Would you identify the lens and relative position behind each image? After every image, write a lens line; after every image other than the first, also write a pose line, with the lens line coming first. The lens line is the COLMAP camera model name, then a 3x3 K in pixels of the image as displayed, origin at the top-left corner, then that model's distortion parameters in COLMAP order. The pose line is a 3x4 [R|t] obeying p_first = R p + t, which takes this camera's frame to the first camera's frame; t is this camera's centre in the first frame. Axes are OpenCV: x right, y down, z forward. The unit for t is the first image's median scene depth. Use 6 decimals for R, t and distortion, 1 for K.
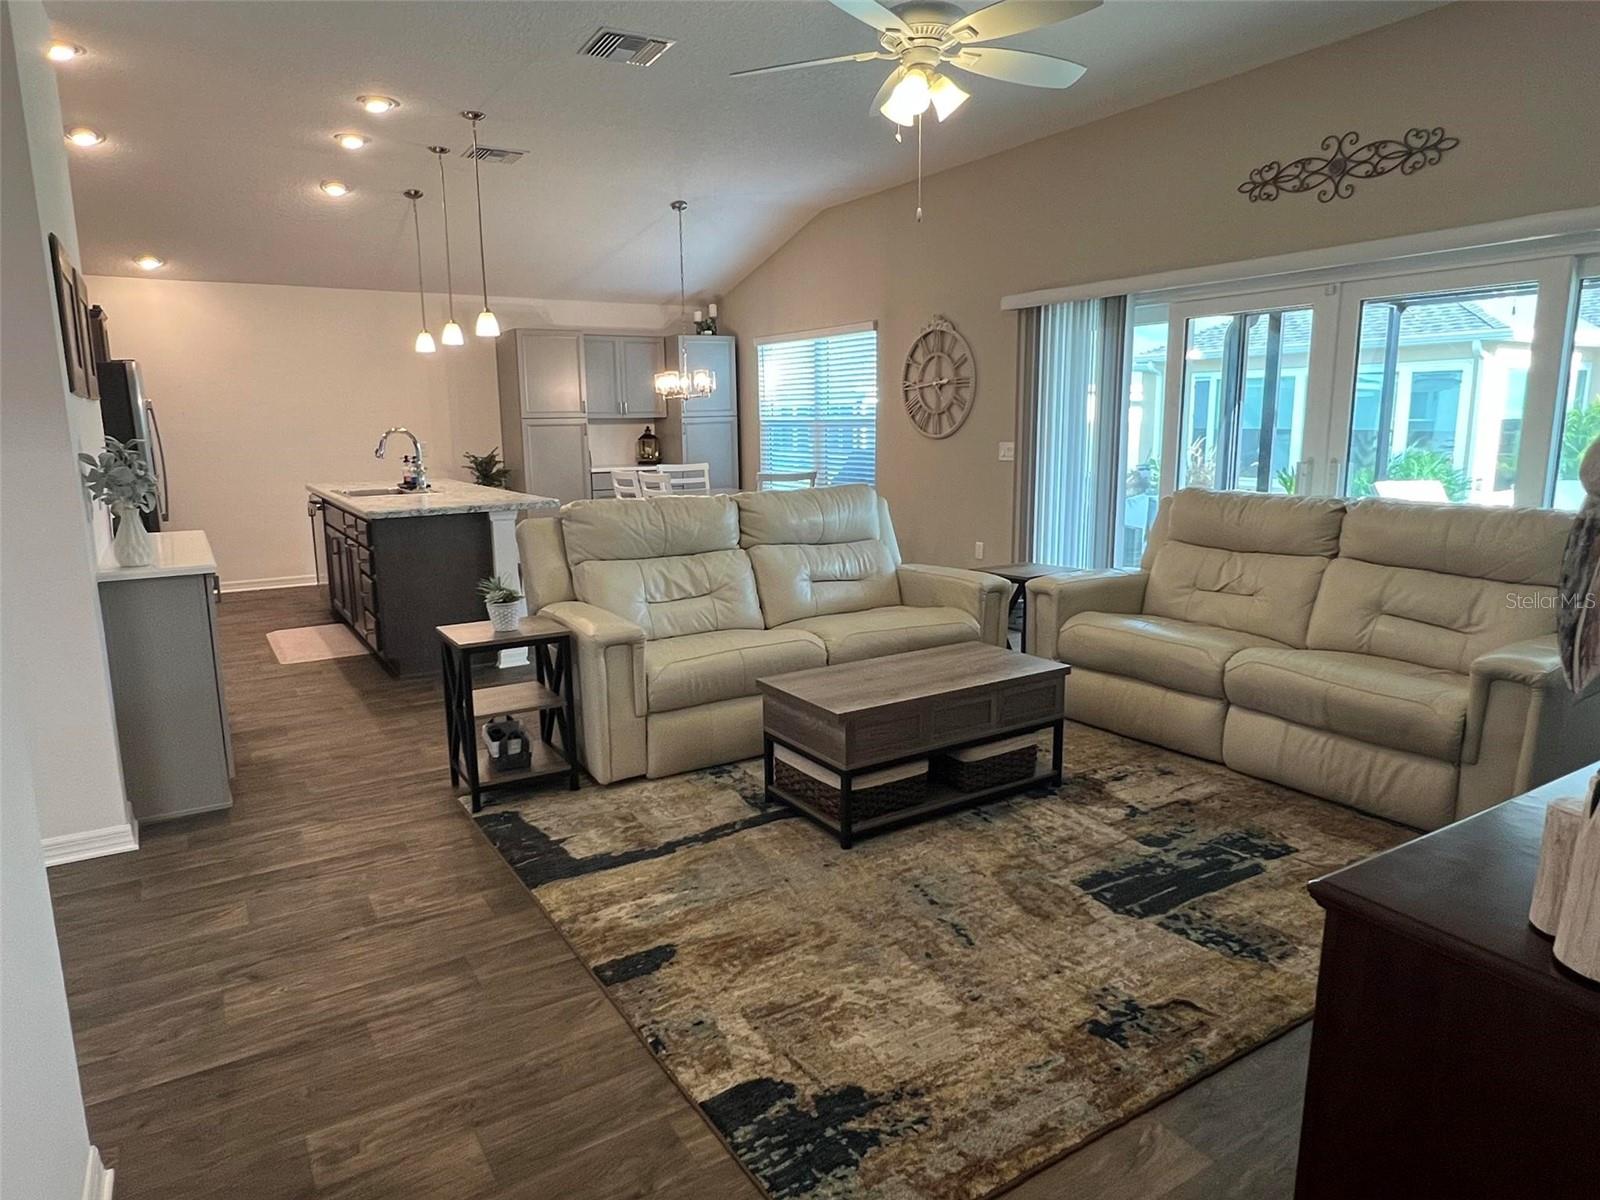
lens RADIAL K [[992.6, 0, 802.3], [0, 992.6, 591.7], [0, 0, 1]] dist [0.004919, 0.001072]
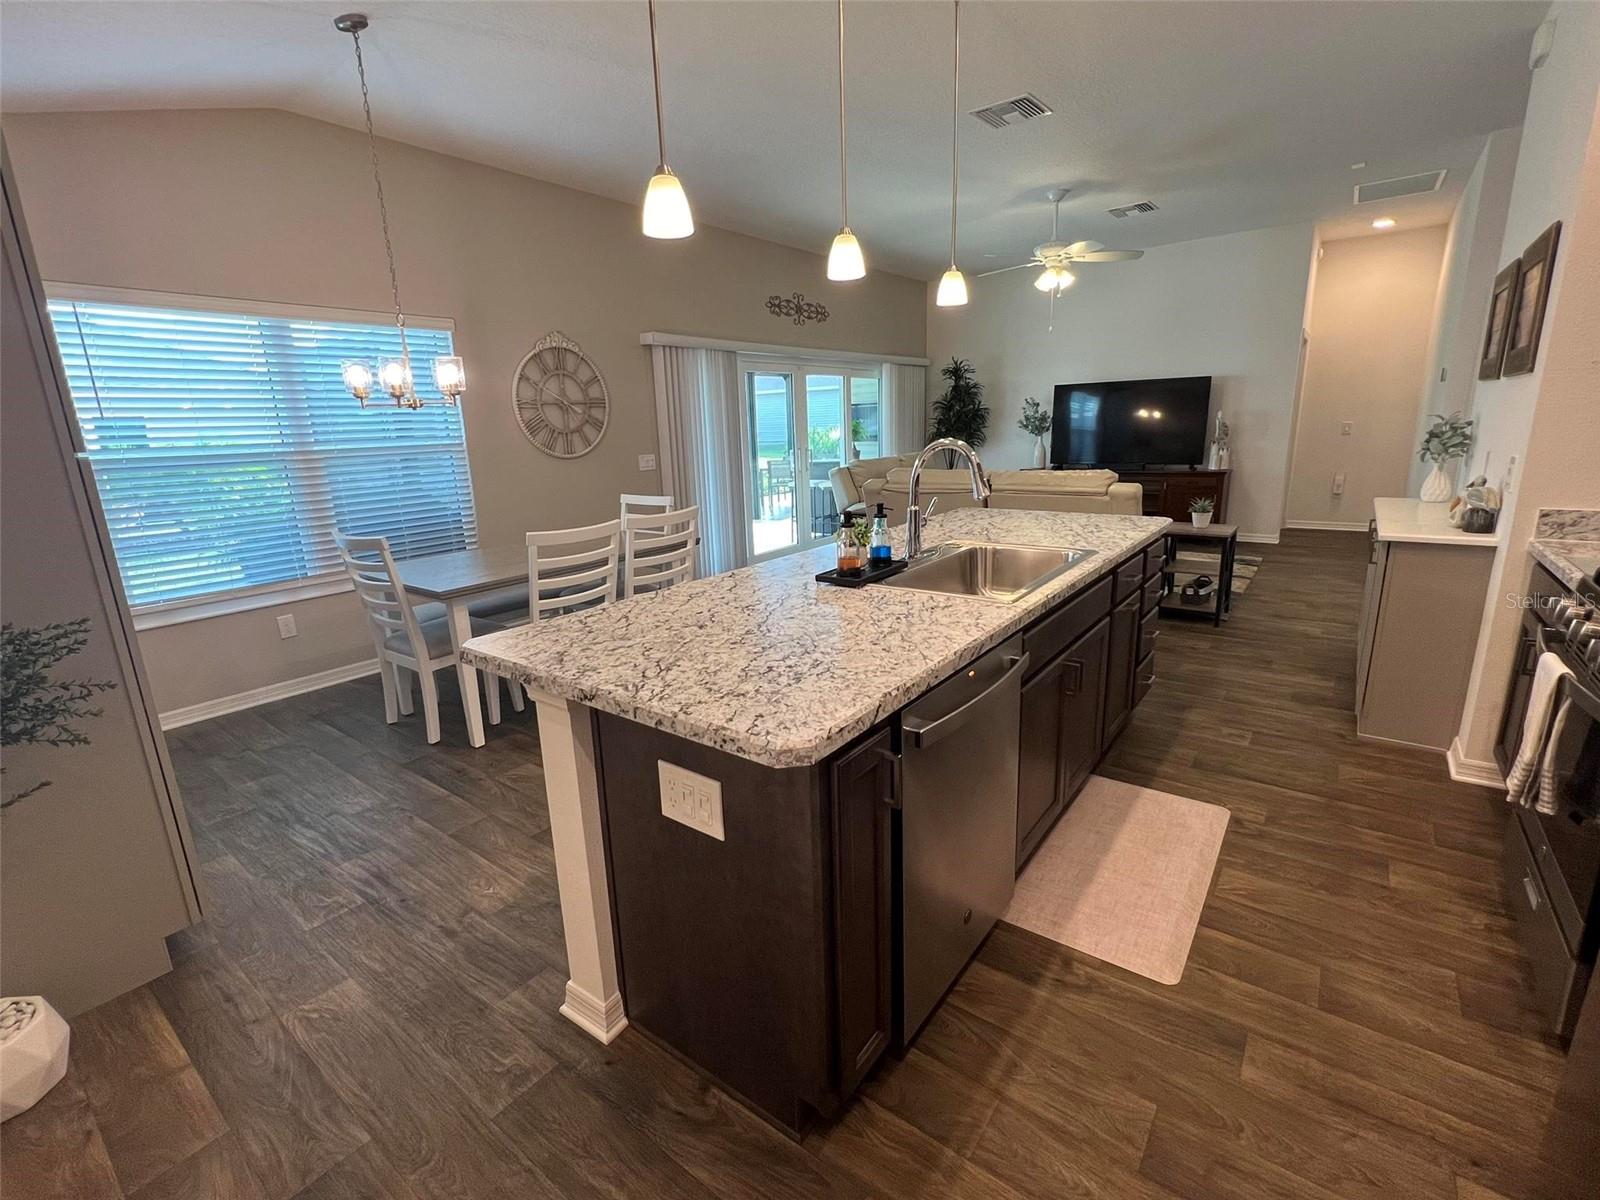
lens RADIAL K [[706.0, 0, 791.8], [0, 706.0, 601.1], [0, 0, 1]] dist [0.011000, 0.000140]
pose [[-0.356778, -0.200071, 0.912514, -0.807320], [0.213189, 0.933585, 0.288044, -0.231031], [-0.909538, 0.297306, -0.290430, 1.354057]]
